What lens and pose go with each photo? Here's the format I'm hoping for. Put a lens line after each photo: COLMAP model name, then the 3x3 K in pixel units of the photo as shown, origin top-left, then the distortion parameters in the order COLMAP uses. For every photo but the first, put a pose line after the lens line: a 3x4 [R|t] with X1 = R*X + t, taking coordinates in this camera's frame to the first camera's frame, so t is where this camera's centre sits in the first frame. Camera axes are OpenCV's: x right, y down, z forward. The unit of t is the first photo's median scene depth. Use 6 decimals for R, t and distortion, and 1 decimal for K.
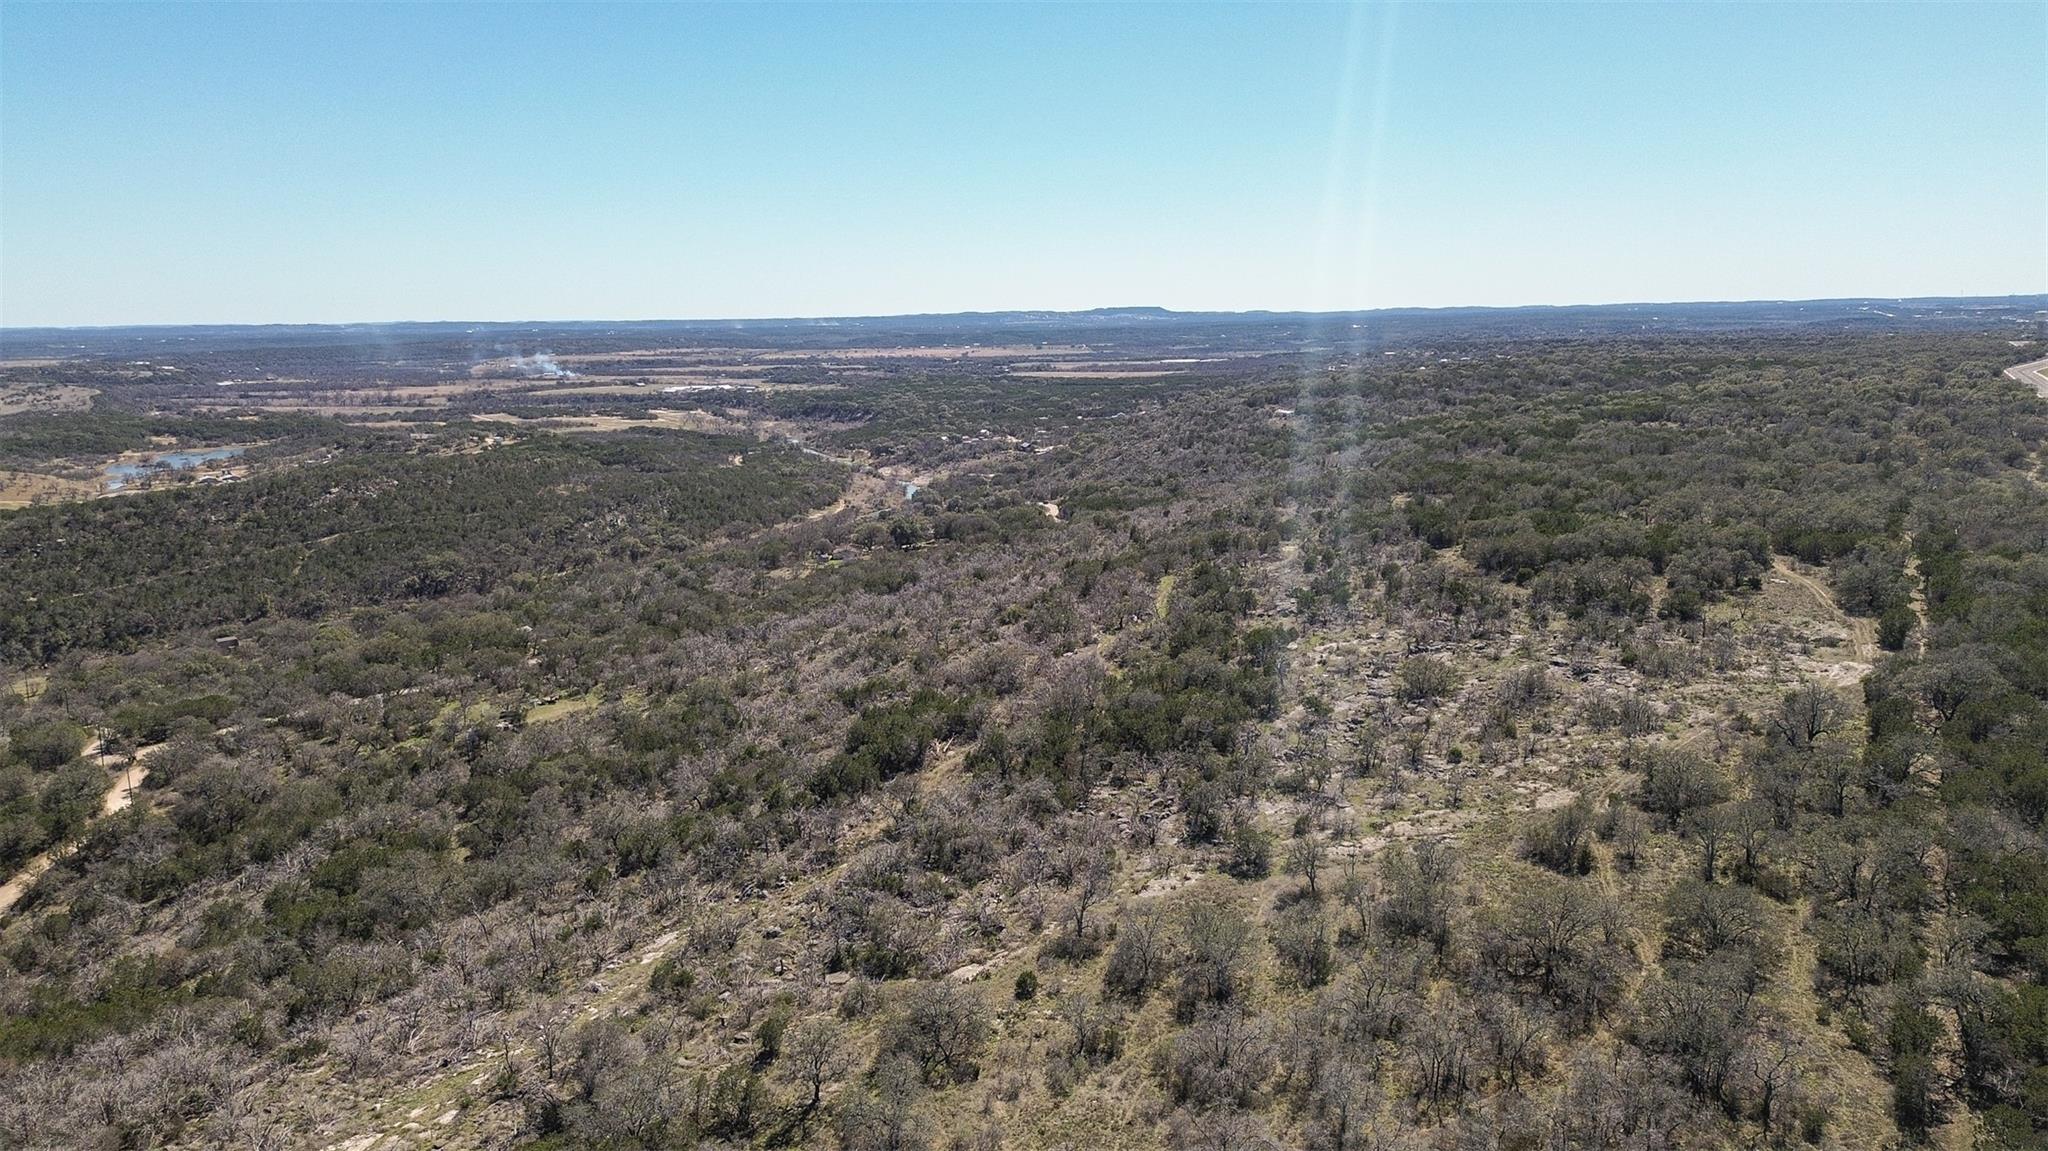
lens RADIAL K [[1433.0, 0, 1028.6], [0, 1433.0, 602.2], [0, 0, 1]] dist [0.079614, -0.089050]
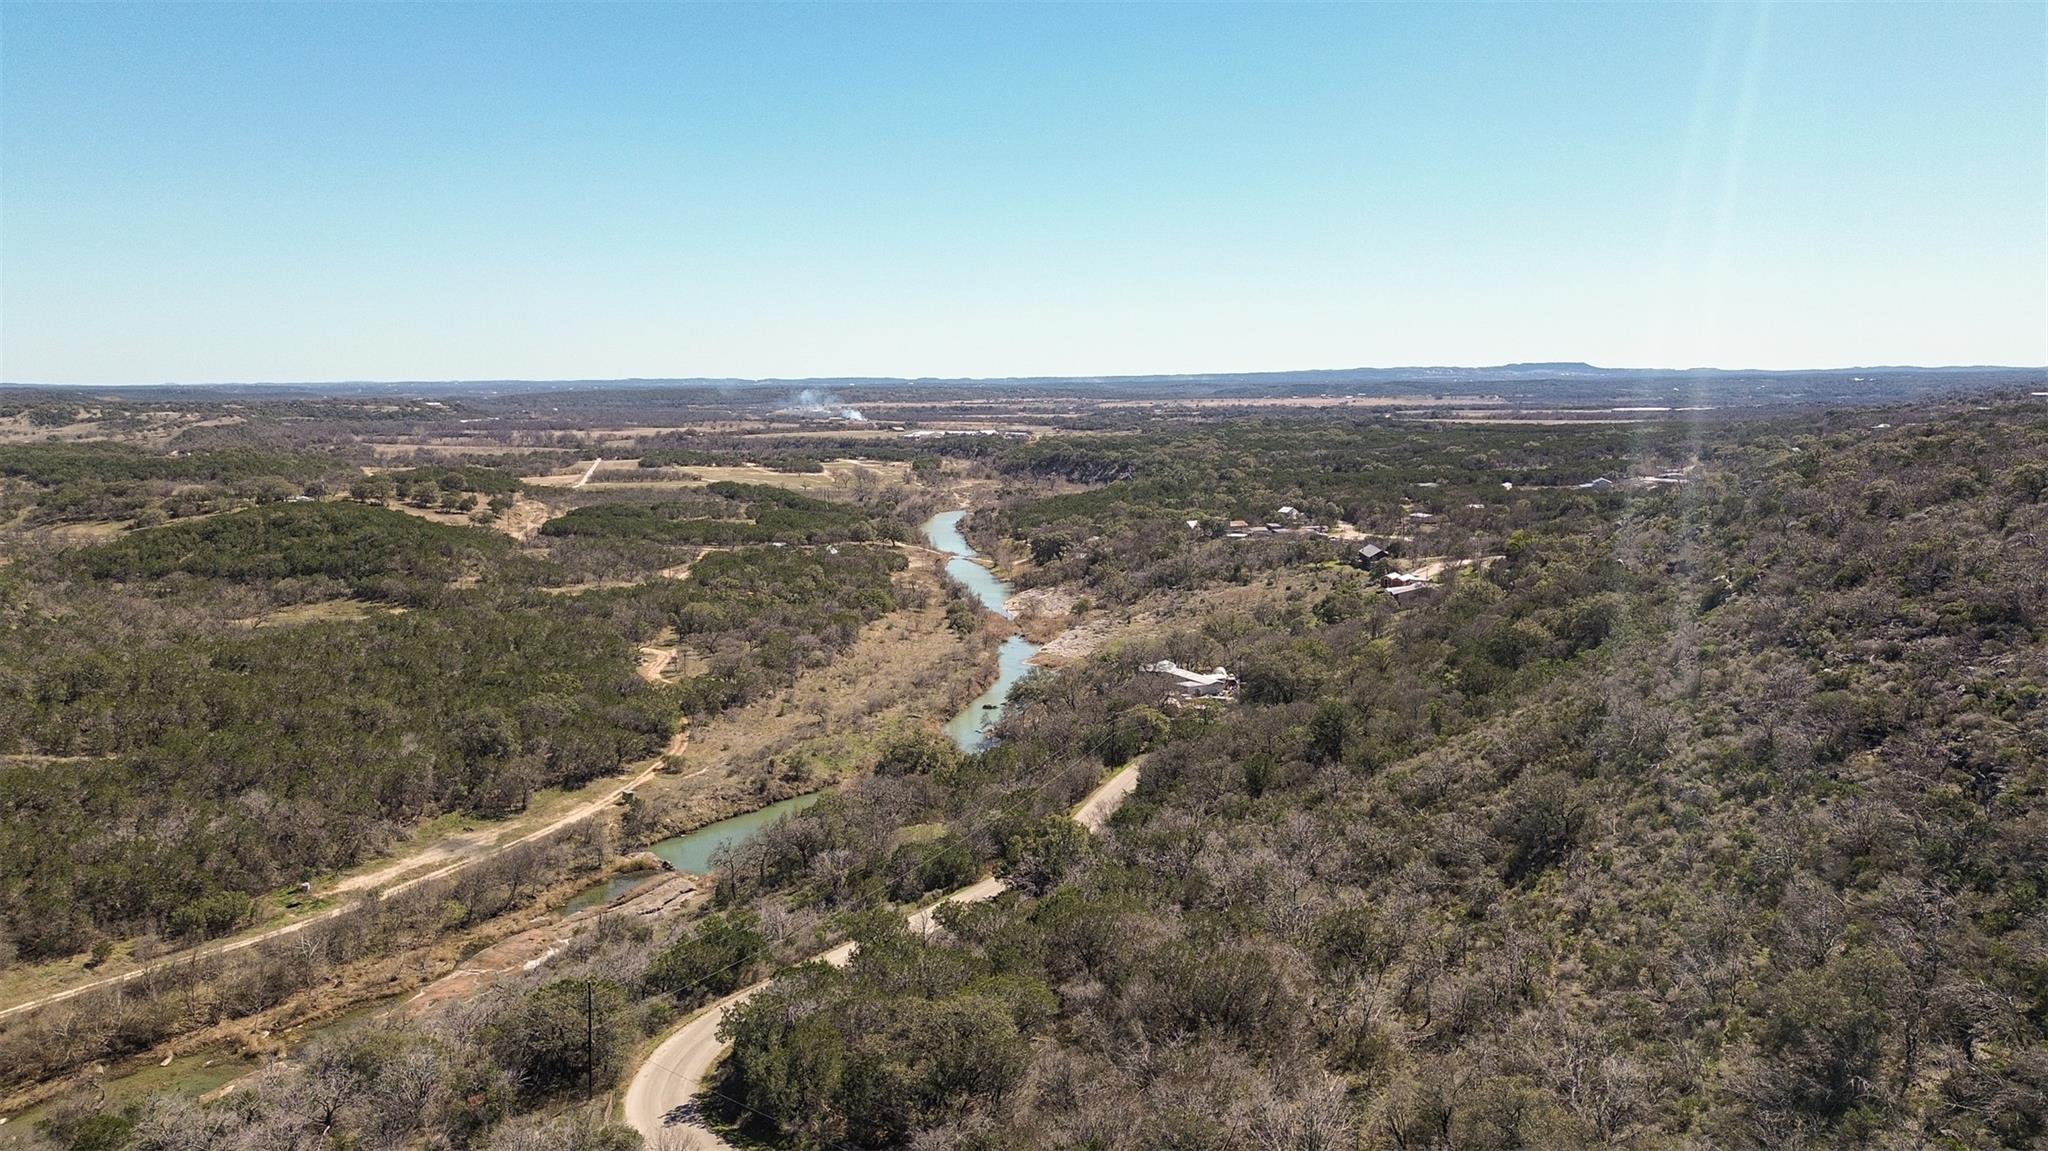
lens RADIAL K [[1445.4, 0, 1022.5], [0, 1445.4, 572.7], [0, 0, 1]] dist [0.076289, -0.082975]
pose [[0.963327, 0.043451, -0.264790, 0.008895], [-0.059744, 0.996764, -0.053788, -0.057771], [0.261596, 0.067635, 0.962805, 0.442332]]
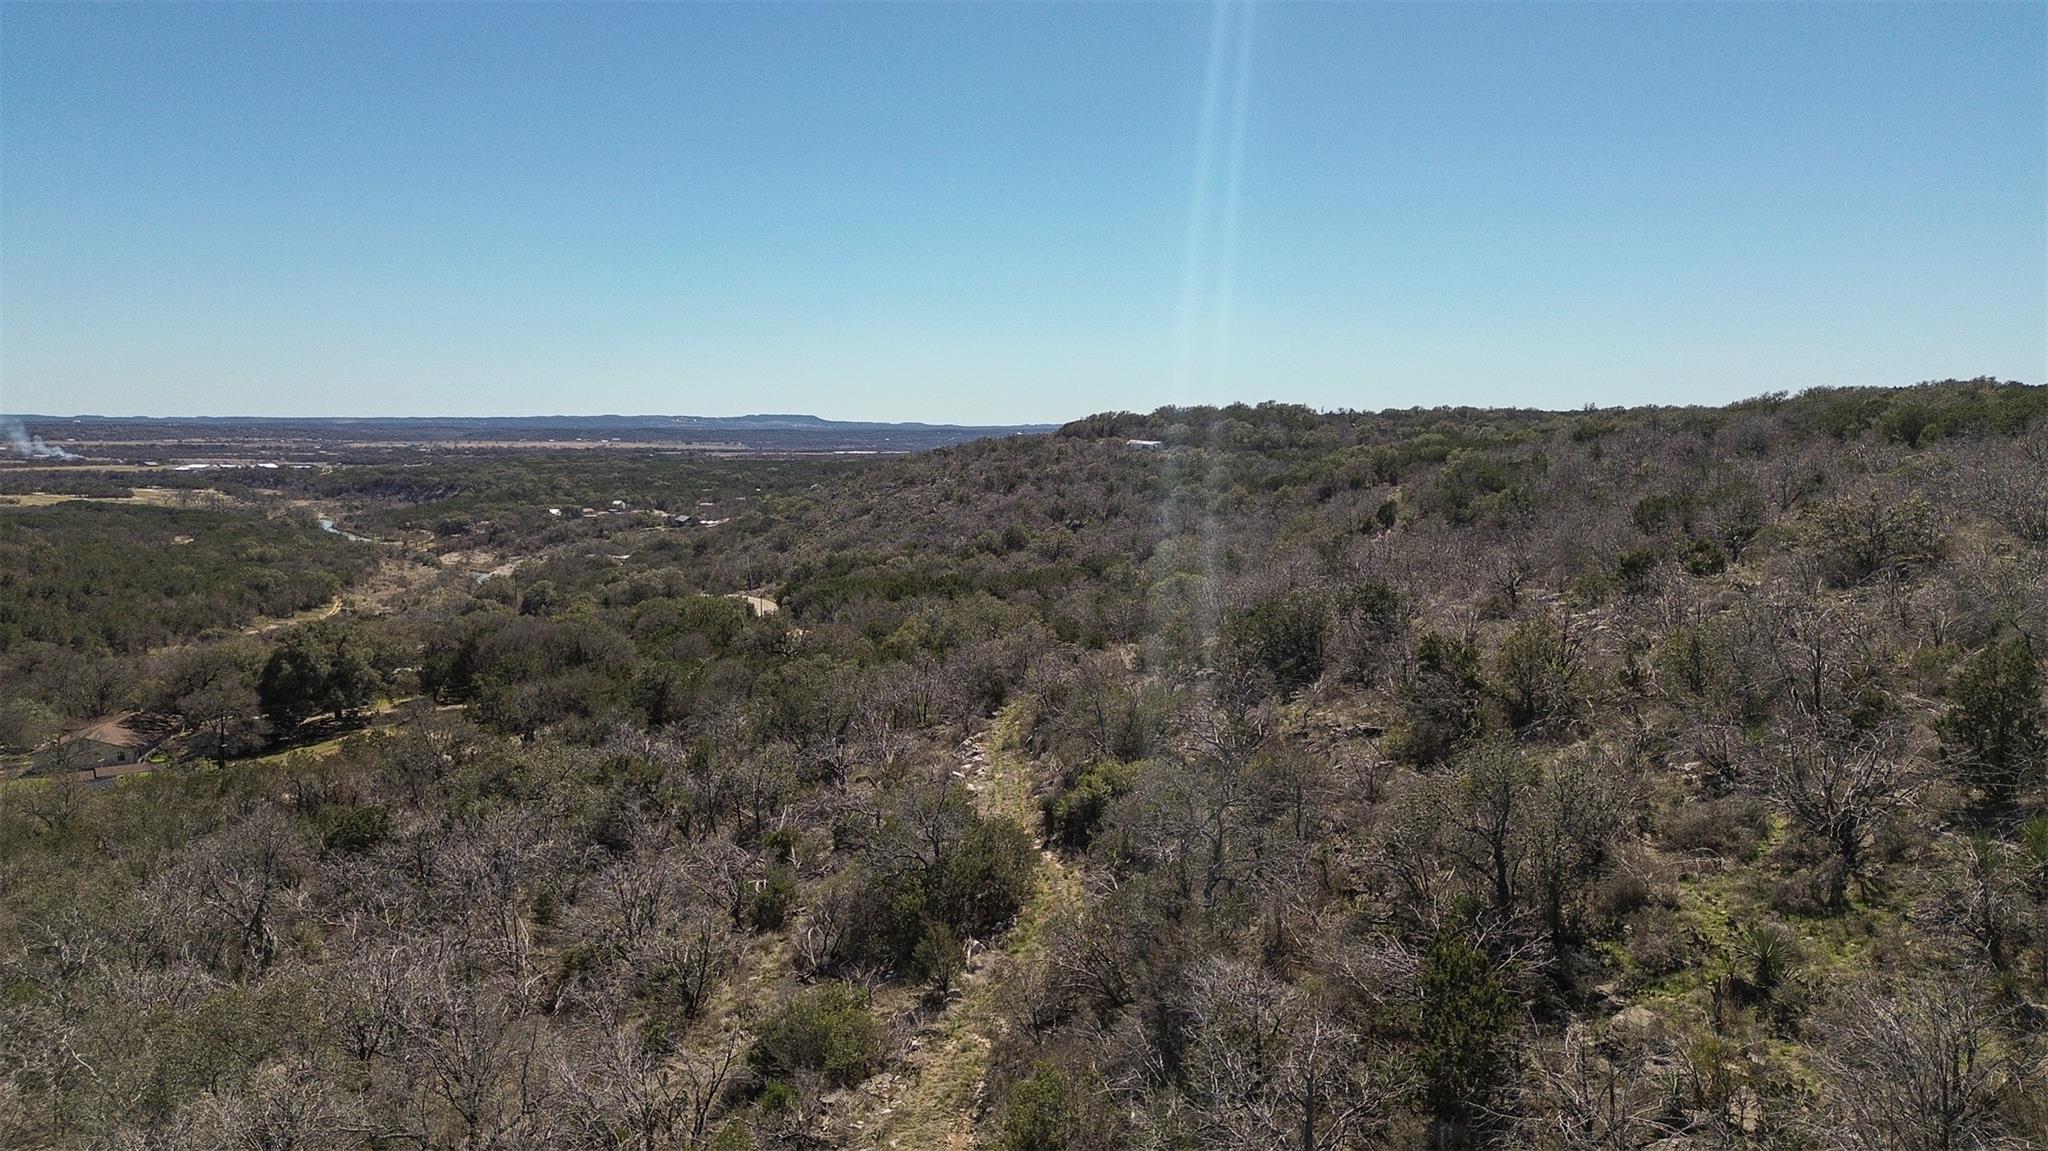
lens RADIAL K [[1445.4, 0, 1022.5], [0, 1445.4, 572.7], [0, 0, 1]] dist [0.076289, -0.082975]
pose [[0.972496, -0.002071, 0.232909, -0.004273], [0.024943, 0.995136, -0.095300, -0.013466], [-0.231579, 0.098488, 0.967818, 0.242446]]
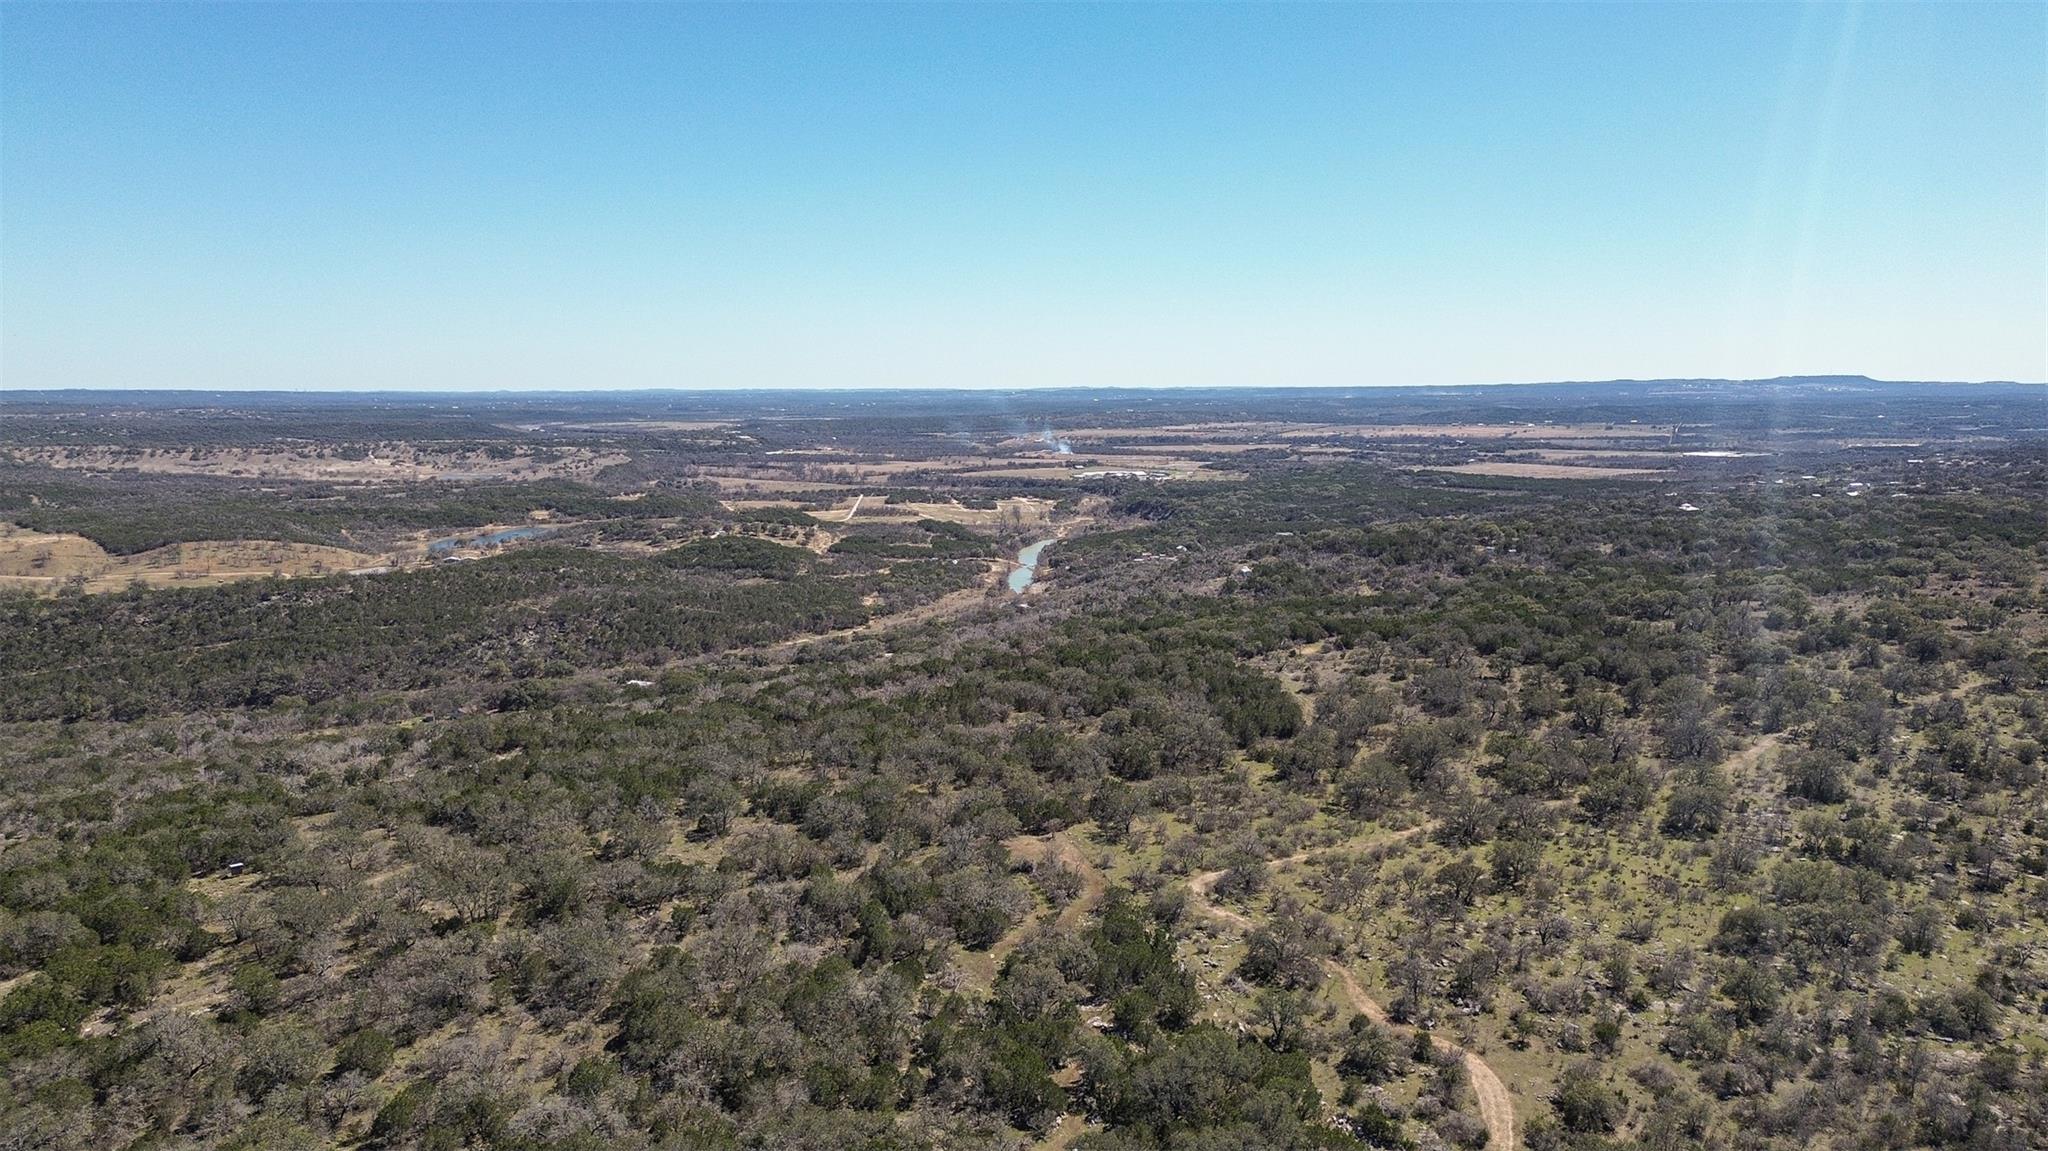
lens RADIAL K [[1433.0, 0, 1028.6], [0, 1433.0, 602.2], [0, 0, 1]] dist [0.079614, -0.089050]
pose [[0.902129, 0.074115, -0.425052, 0.229324], [-0.092432, 0.995462, -0.022601, -0.044667], [0.421449, 0.059678, 0.904887, 0.099862]]
